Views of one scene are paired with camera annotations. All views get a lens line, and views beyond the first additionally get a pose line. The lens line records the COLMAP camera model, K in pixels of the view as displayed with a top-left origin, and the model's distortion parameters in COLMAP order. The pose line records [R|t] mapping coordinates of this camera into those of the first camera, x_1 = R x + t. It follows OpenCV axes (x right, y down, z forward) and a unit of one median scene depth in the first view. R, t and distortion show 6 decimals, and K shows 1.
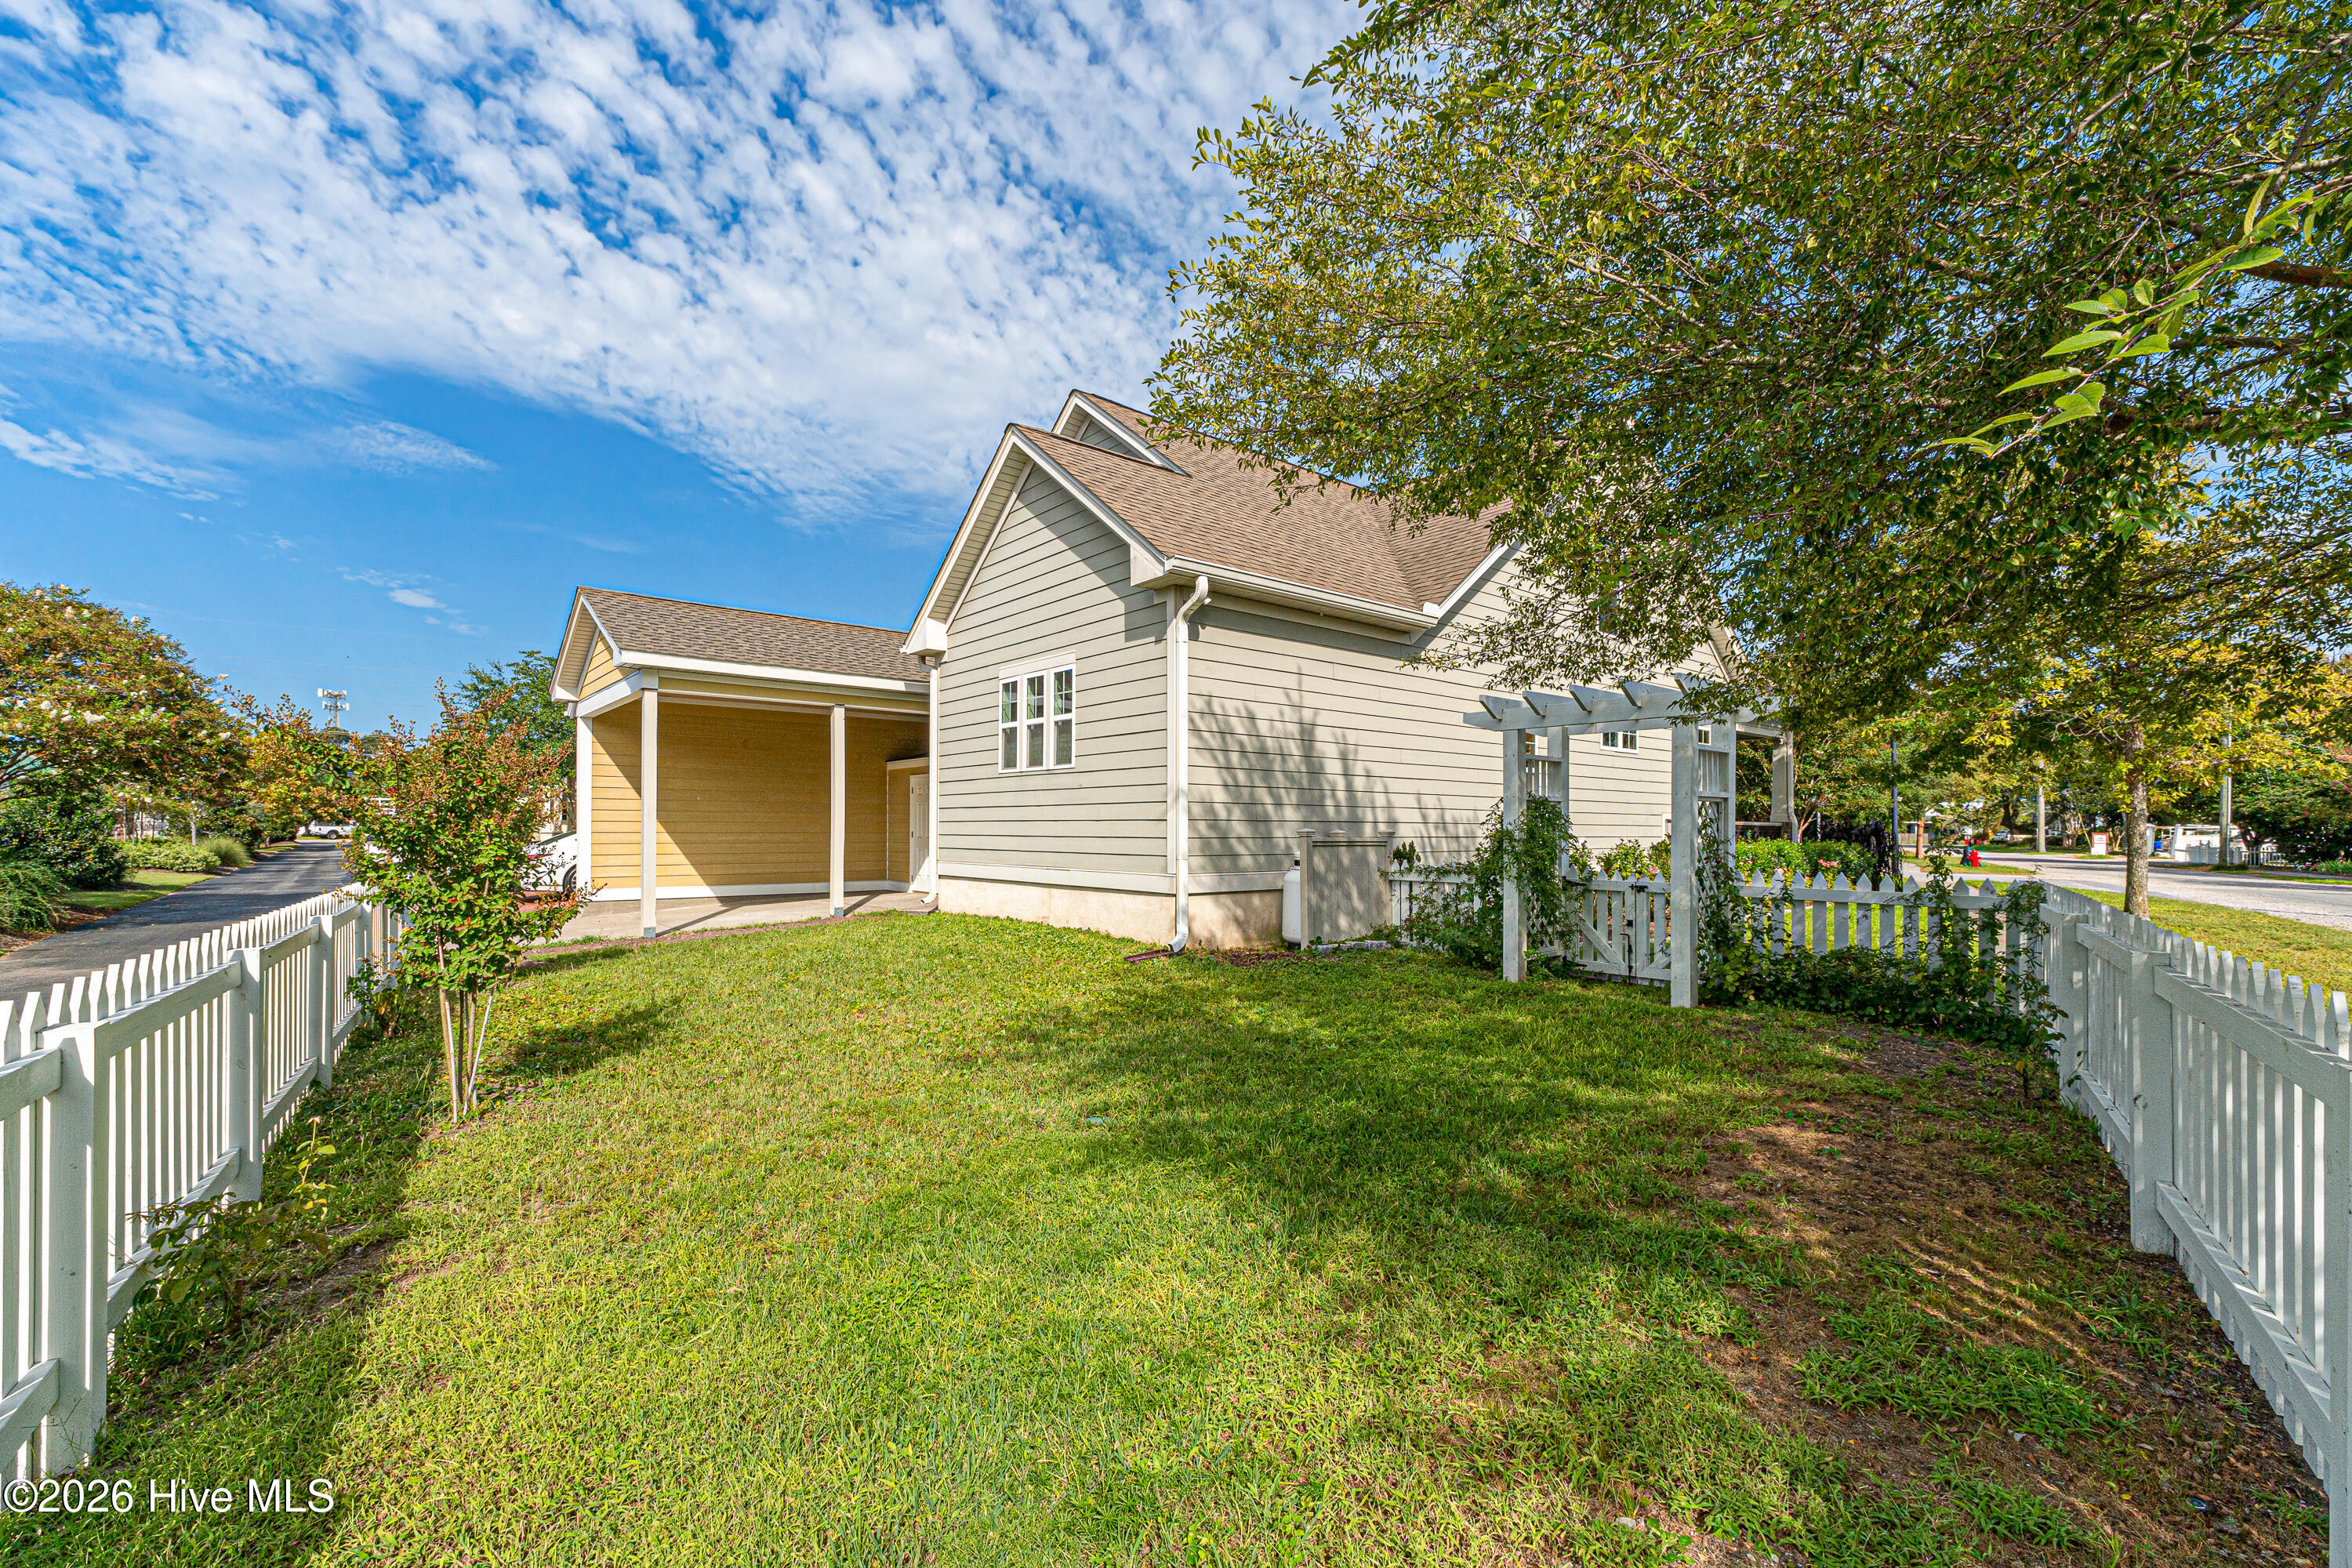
lens RADIAL K [[984.3, 0, 1167.7], [0, 984.3, 822.9], [0, 0, 1]] dist [-0.001214, 0.002049]
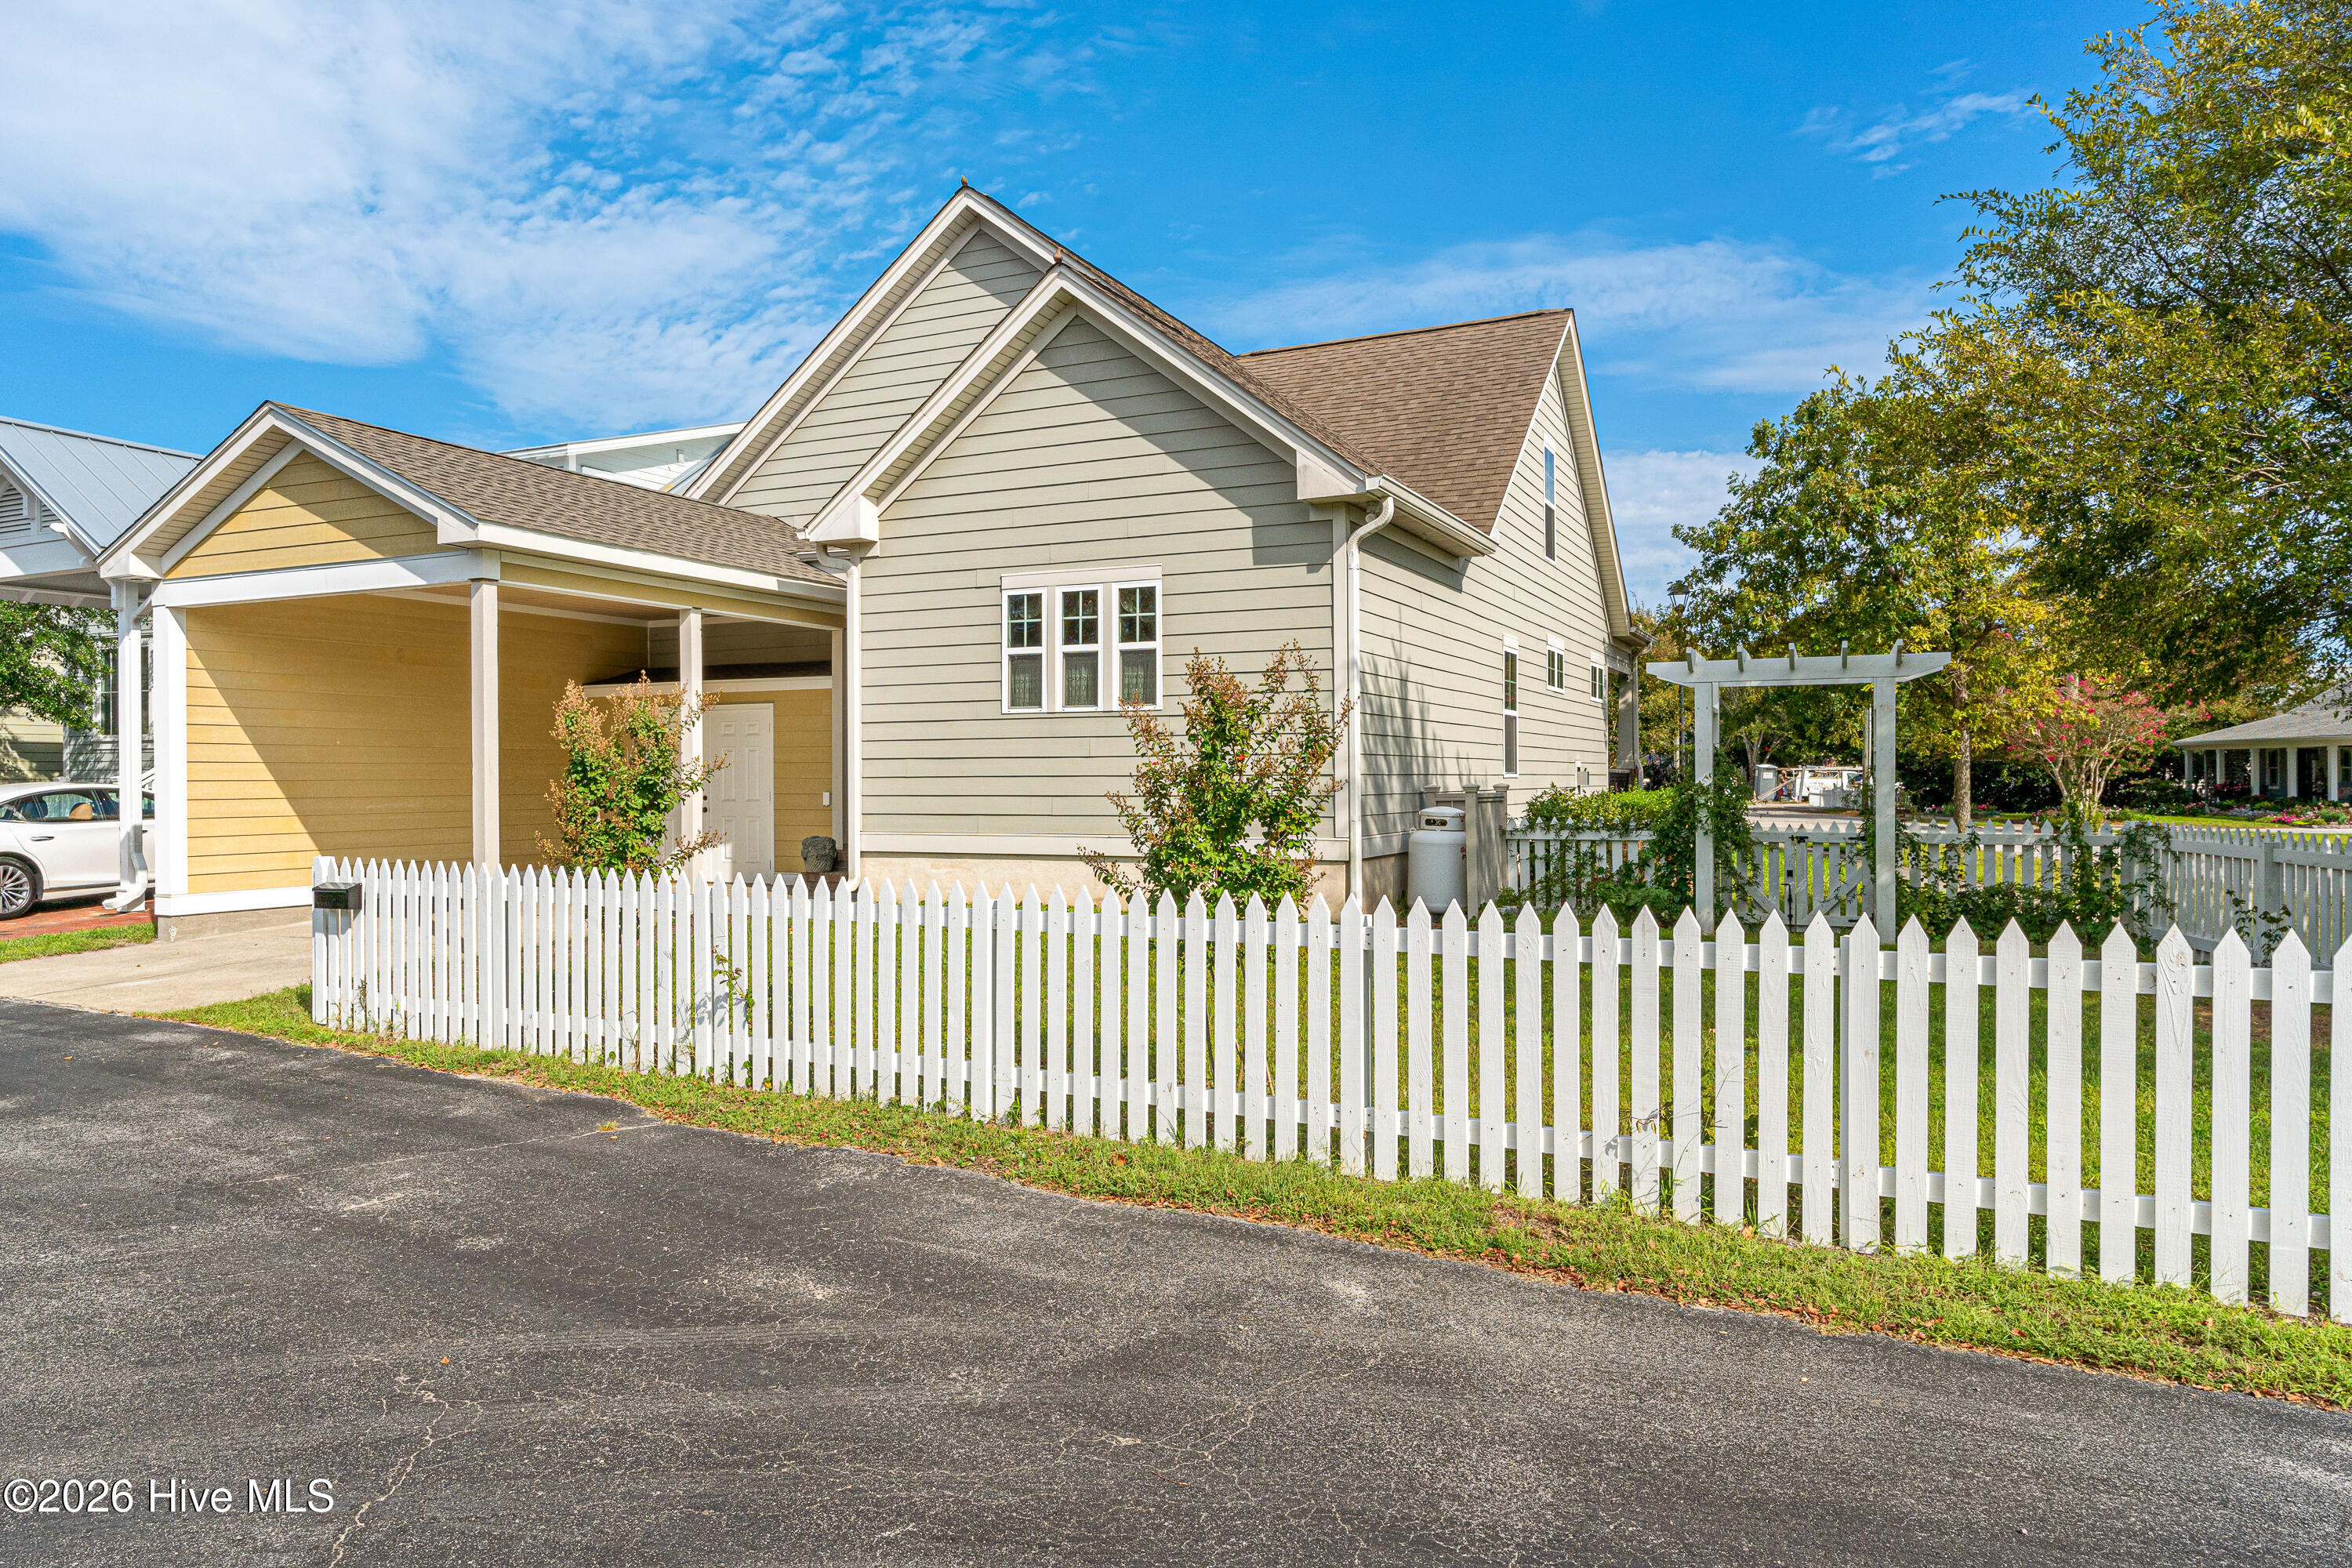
lens RADIAL K [[1537.2, 0, 1204.8], [0, 1537.2, 768.5], [0, 0, 1]] dist [-0.034658, 0.014000]
pose [[0.905013, -0.005978, 0.425341, -0.574202], [0.005623, 0.999982, 0.002088, -0.010374], [-0.425346, 0.000502, 0.905031, -0.141597]]
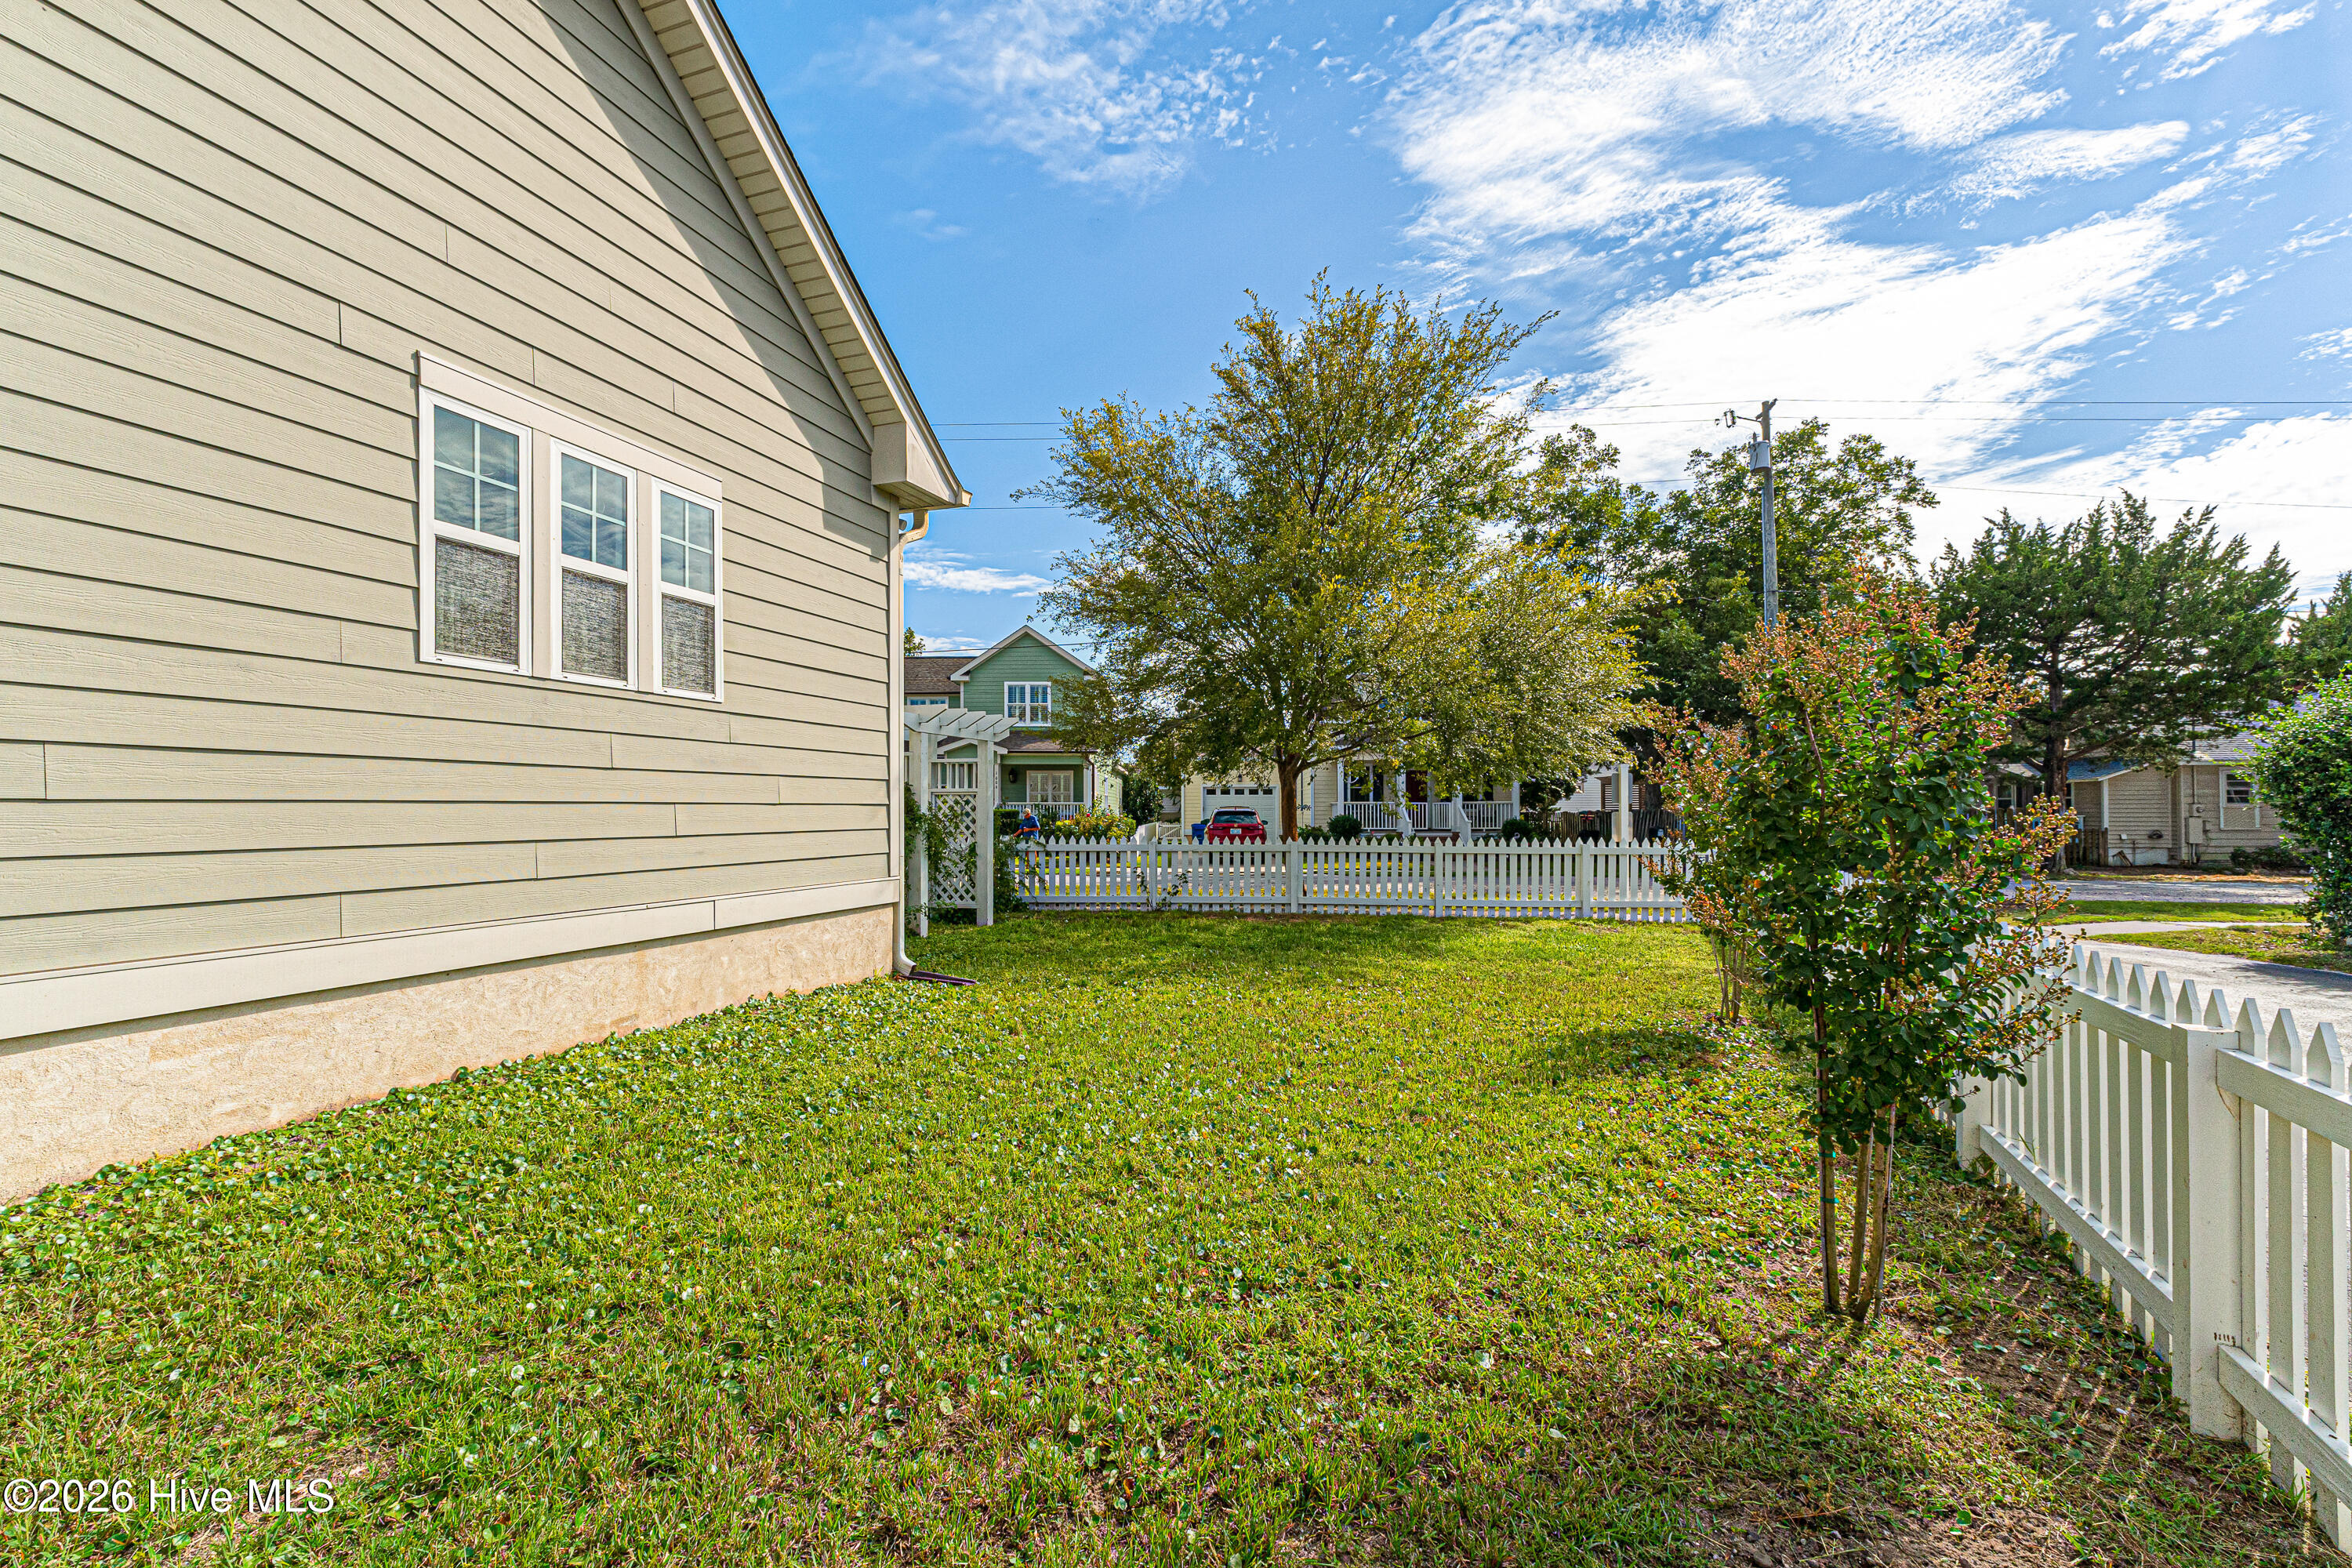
lens RADIAL K [[984.3, 0, 1141.8], [0, 984.3, 796.2], [0, 0, 1]] dist [-0.001214, 0.002049]
pose [[-0.499809, 0.008029, 0.866098, -0.635478], [-0.006858, 0.999889, -0.013227, -0.001022], [-0.866108, -0.012551, -0.499699, 1.029717]]
